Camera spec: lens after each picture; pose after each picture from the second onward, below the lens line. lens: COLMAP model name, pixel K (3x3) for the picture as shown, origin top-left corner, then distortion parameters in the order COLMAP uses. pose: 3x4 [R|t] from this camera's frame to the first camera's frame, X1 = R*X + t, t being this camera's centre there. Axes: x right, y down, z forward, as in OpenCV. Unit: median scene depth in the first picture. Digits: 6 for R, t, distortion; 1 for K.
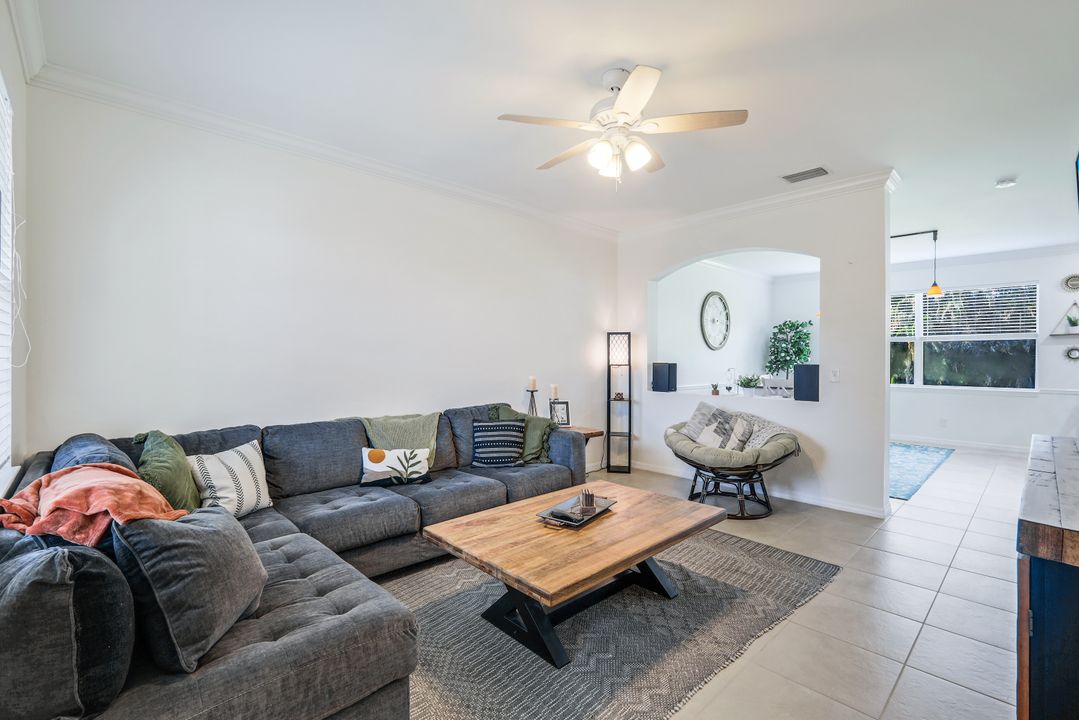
lens RADIAL K [[484.1, 0, 540.9], [0, 484.1, 362.4], [0, 0, 1]] dist [0.010577, -0.000354]
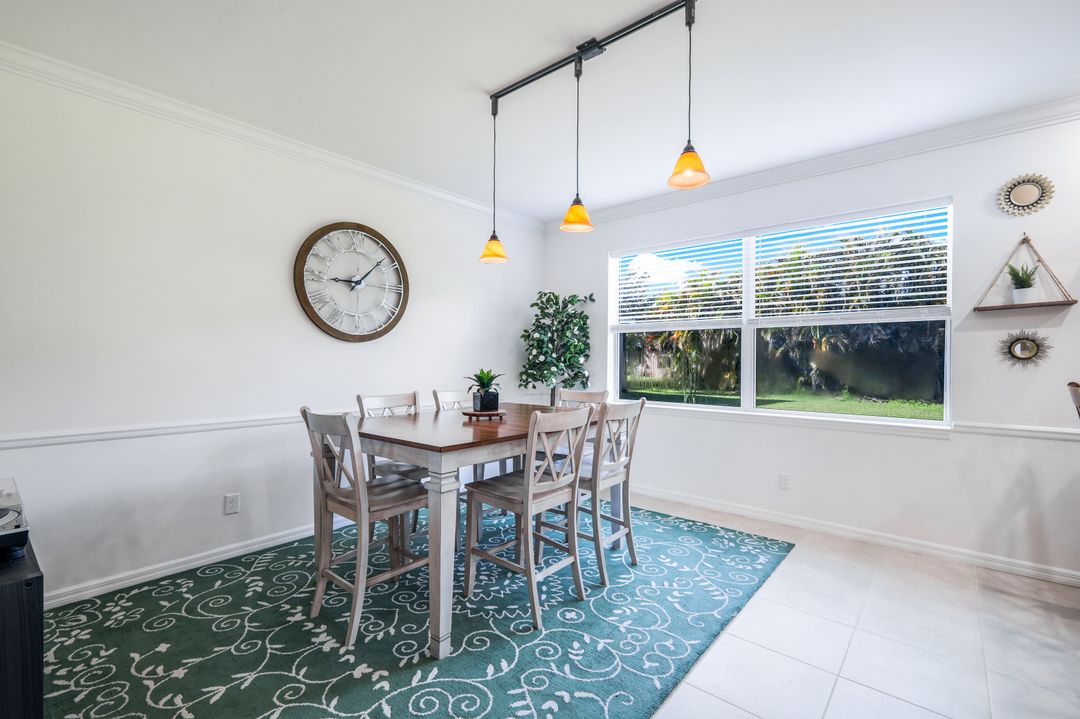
lens RADIAL K [[484.5, 0, 533.7], [0, 484.5, 365.7], [0, 0, 1]] dist [0.010577, -0.000354]
pose [[0.995913, 0.000524, 0.090315, 0.551642], [-0.000952, 0.999989, 0.004691, -0.003629], [-0.090312, -0.004758, 0.995902, 0.545285]]
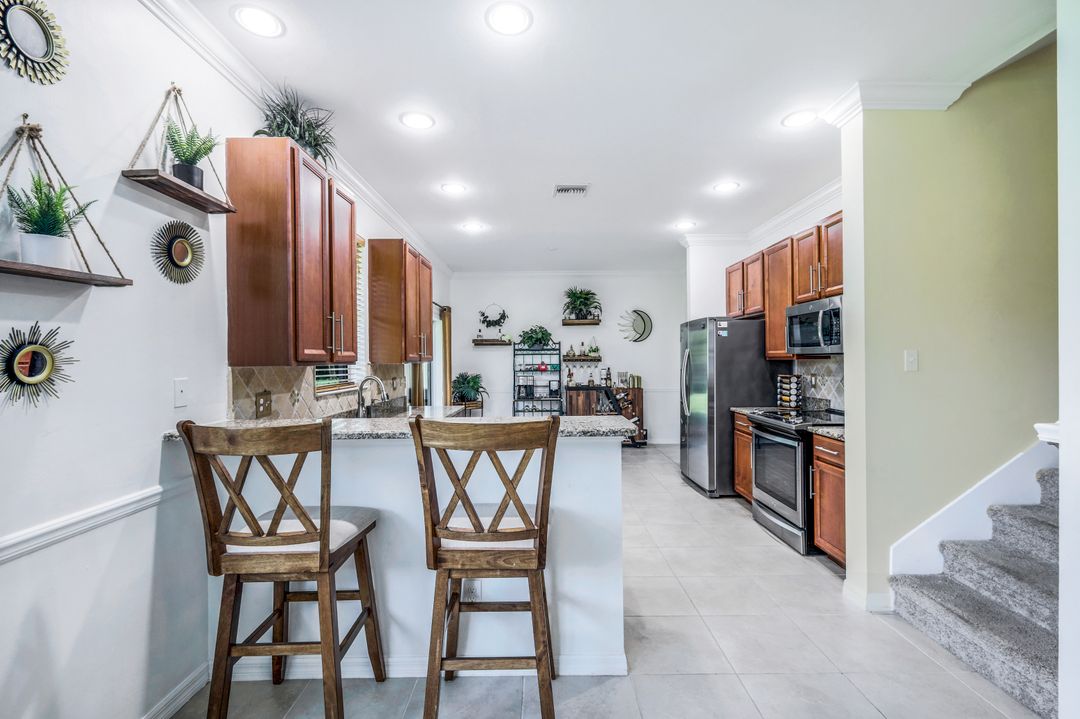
lens RADIAL K [[484.5, 0, 546.4], [0, 484.5, 360.3], [0, 0, 1]] dist [0.010577, -0.000354]
pose [[-0.728113, 0.007741, 0.685413, 0.721494], [0.019021, 0.999779, 0.008914, -0.015747], [-0.685193, 0.019528, -0.728100, 0.925804]]
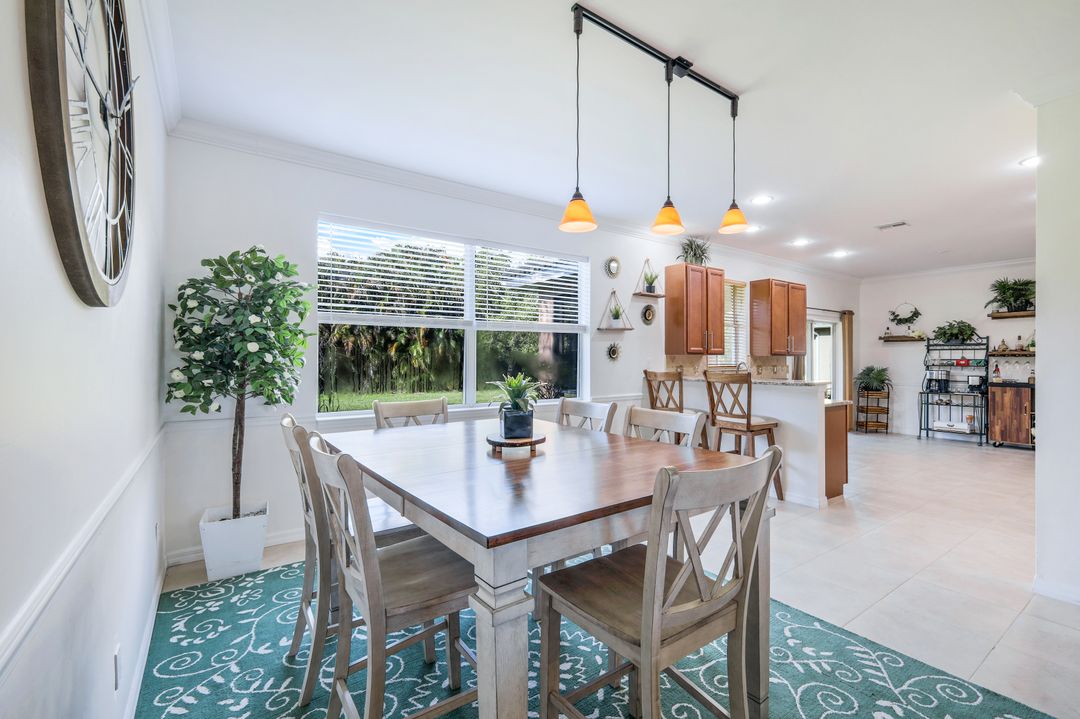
lens RADIAL K [[484.5, 0, 530.9], [0, 484.5, 360.4], [0, 0, 1]] dist [0.010577, -0.000354]
pose [[0.140678, -0.001743, 0.990054, 0.244160], [0.011827, 0.999930, 0.000080, -0.006148], [-0.989985, 0.011698, 0.140689, 0.945623]]
